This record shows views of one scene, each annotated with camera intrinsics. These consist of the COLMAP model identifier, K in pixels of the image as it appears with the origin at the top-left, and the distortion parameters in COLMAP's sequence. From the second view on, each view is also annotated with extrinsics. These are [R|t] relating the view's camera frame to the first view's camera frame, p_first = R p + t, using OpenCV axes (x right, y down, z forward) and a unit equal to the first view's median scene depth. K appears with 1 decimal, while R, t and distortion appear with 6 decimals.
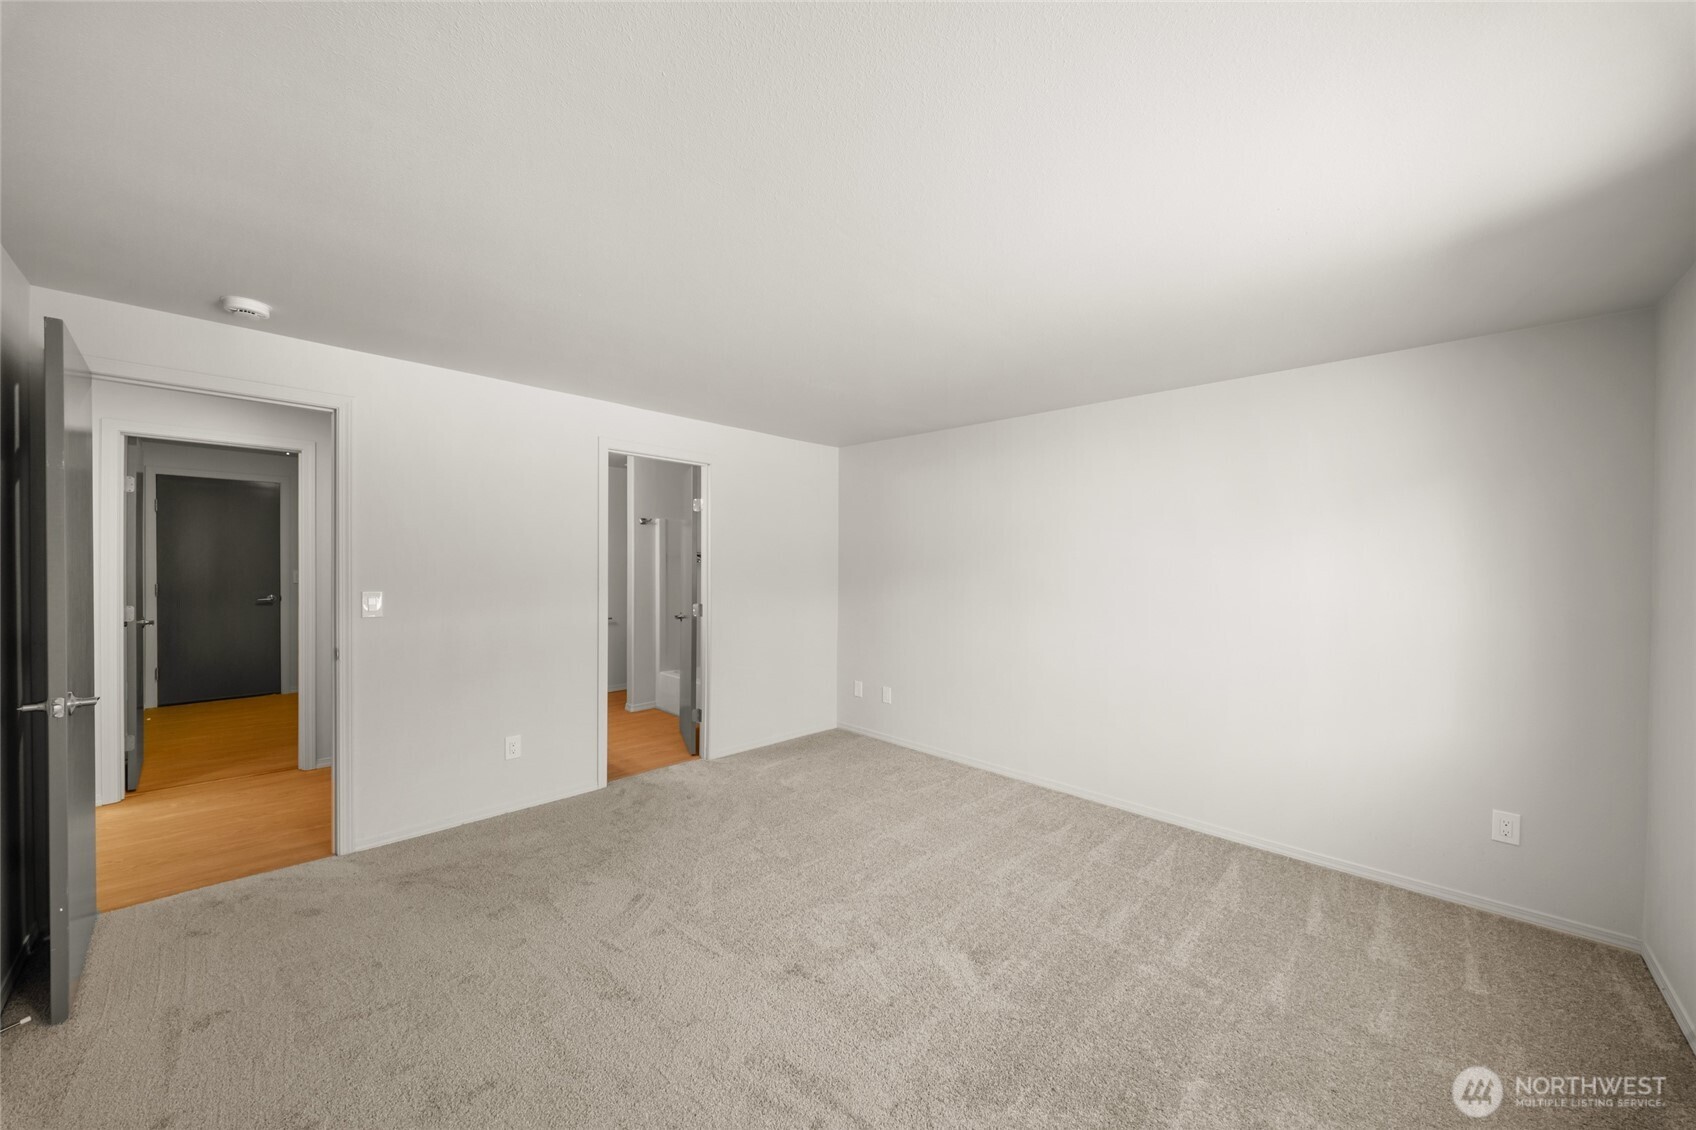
lens RADIAL K [[606.3, 0, 839.9], [0, 606.3, 561.1], [0, 0, 1]] dist [-0.000973, -0.000169]
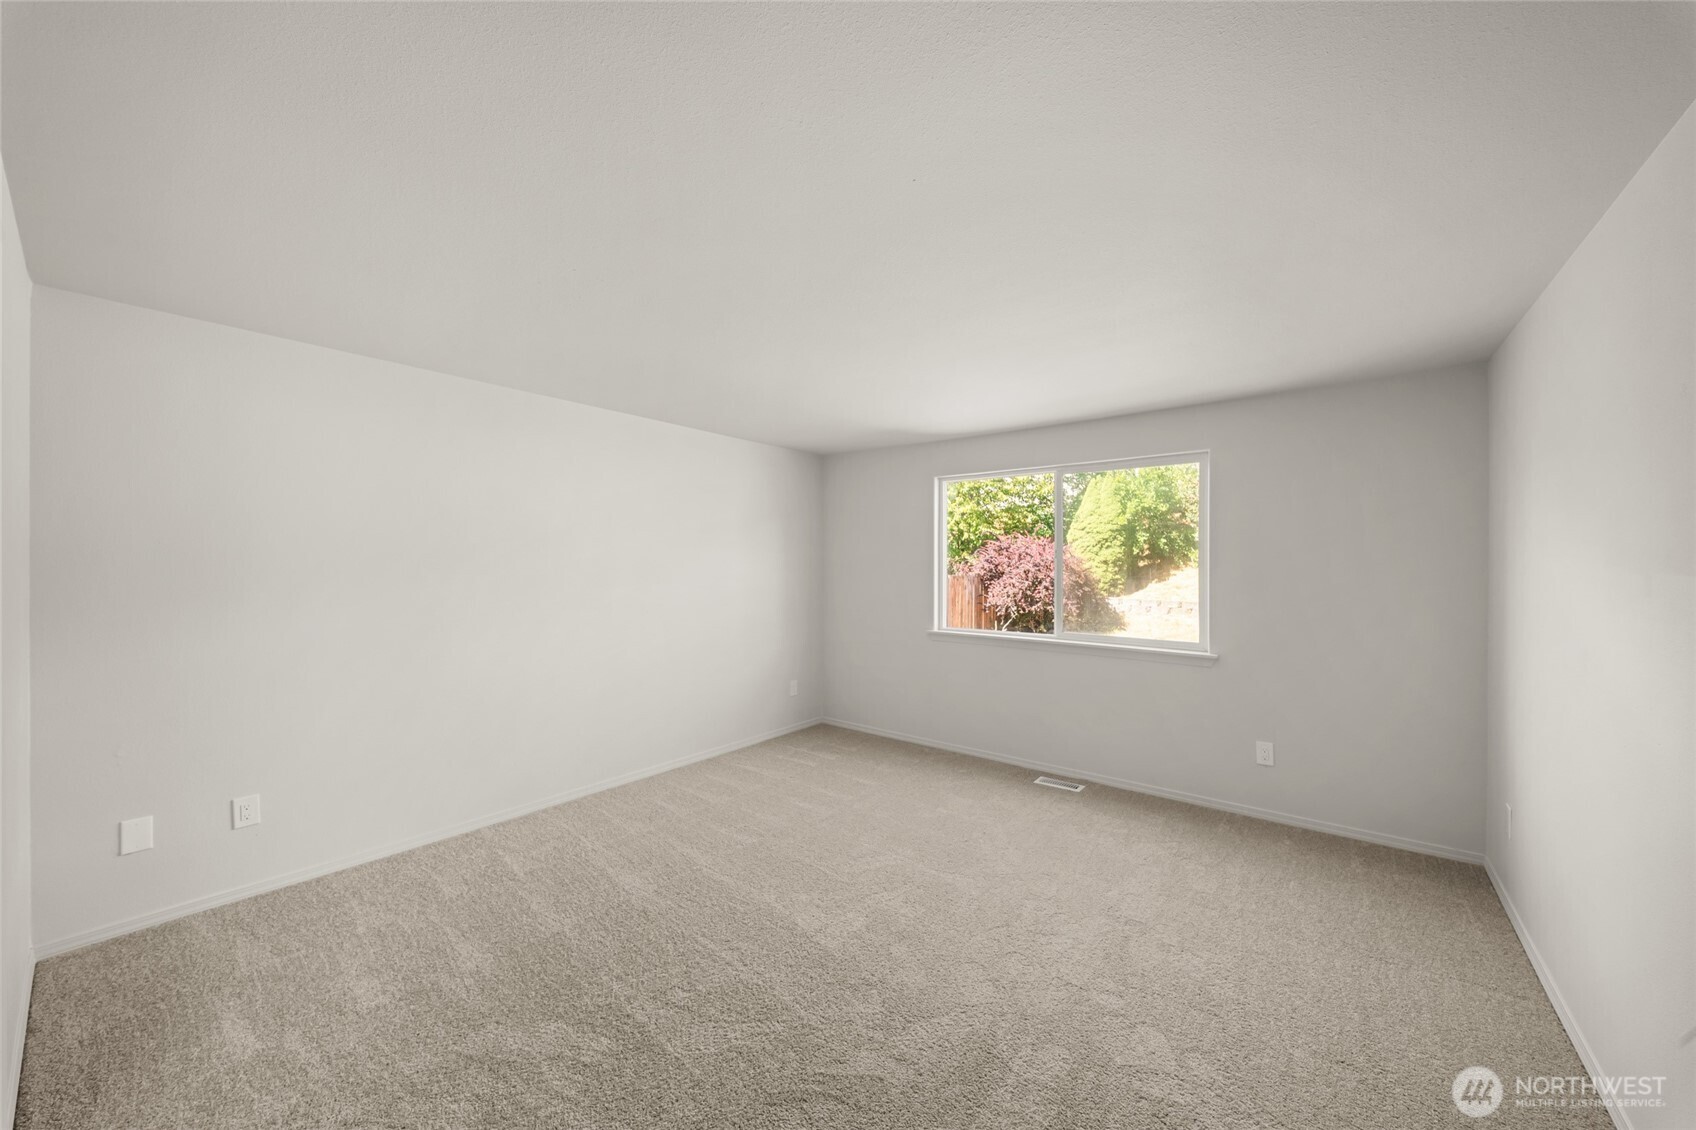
lens RADIAL K [[606.3, 0, 841.9], [0, 606.3, 554.9], [0, 0, 1]] dist [-0.000973, -0.000169]
pose [[-0.096905, 0.003273, 0.995288, -0.702998], [-0.002895, 0.999989, -0.003571, -0.008654], [-0.995289, -0.003228, -0.096894, 0.732544]]
